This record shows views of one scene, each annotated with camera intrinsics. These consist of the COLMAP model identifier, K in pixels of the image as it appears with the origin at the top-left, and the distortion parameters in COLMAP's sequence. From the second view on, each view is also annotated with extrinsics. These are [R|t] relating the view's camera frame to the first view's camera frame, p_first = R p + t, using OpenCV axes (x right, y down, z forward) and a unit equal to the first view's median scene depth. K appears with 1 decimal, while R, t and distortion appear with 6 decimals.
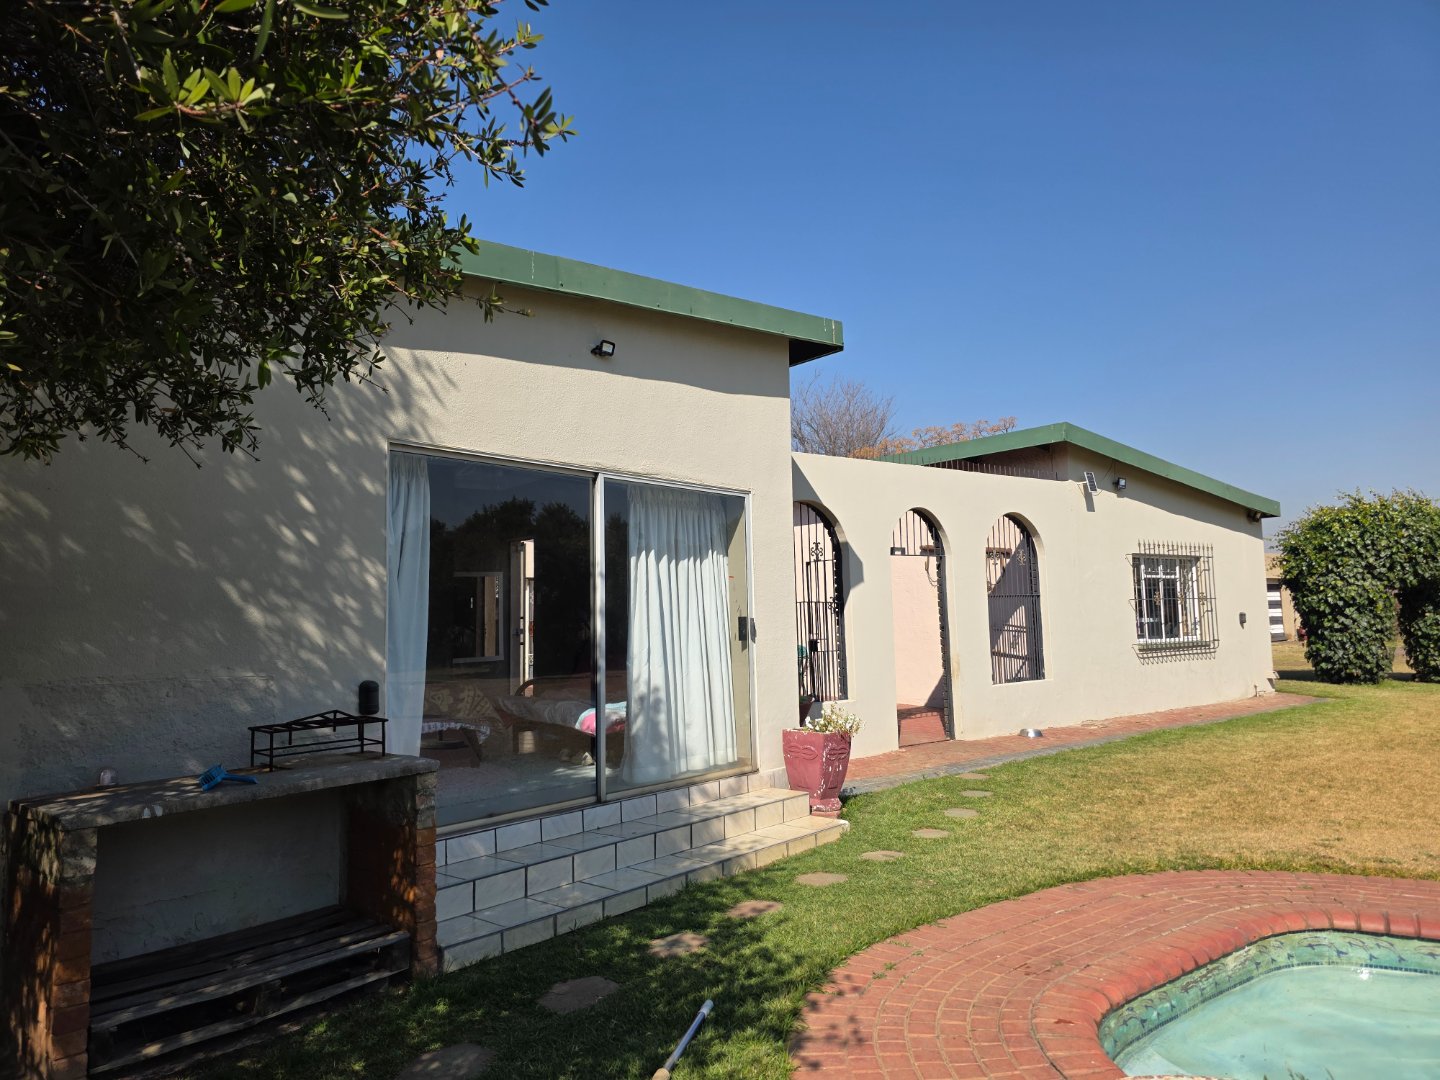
lens RADIAL K [[960.9, 0, 720.0], [0, 960.9, 540.0], [0, 0, 1]] dist [0.003957, 0.000888]
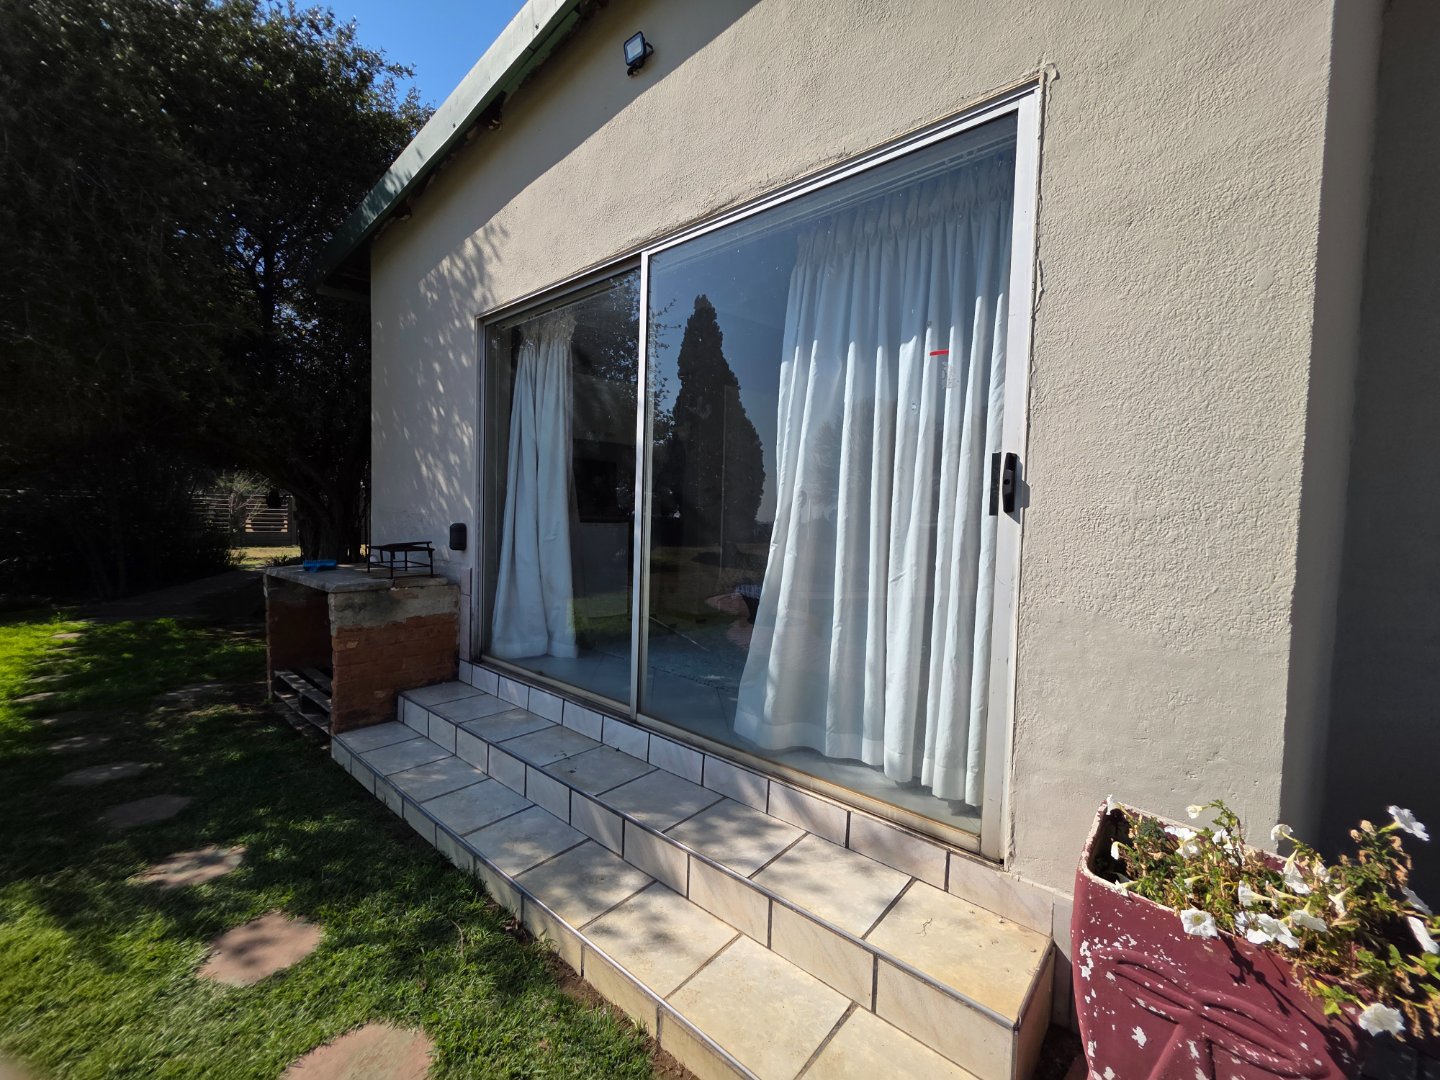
lens RADIAL K [[578.7, 0, 717.3], [0, 578.7, 547.6], [0, 0, 1]] dist [0.000828, -0.000337]
pose [[0.006632, 0.077134, -0.996999, 0.389911], [0.053444, 0.995568, 0.077379, 0.142190], [0.998549, -0.053797, 0.002481, 1.364671]]
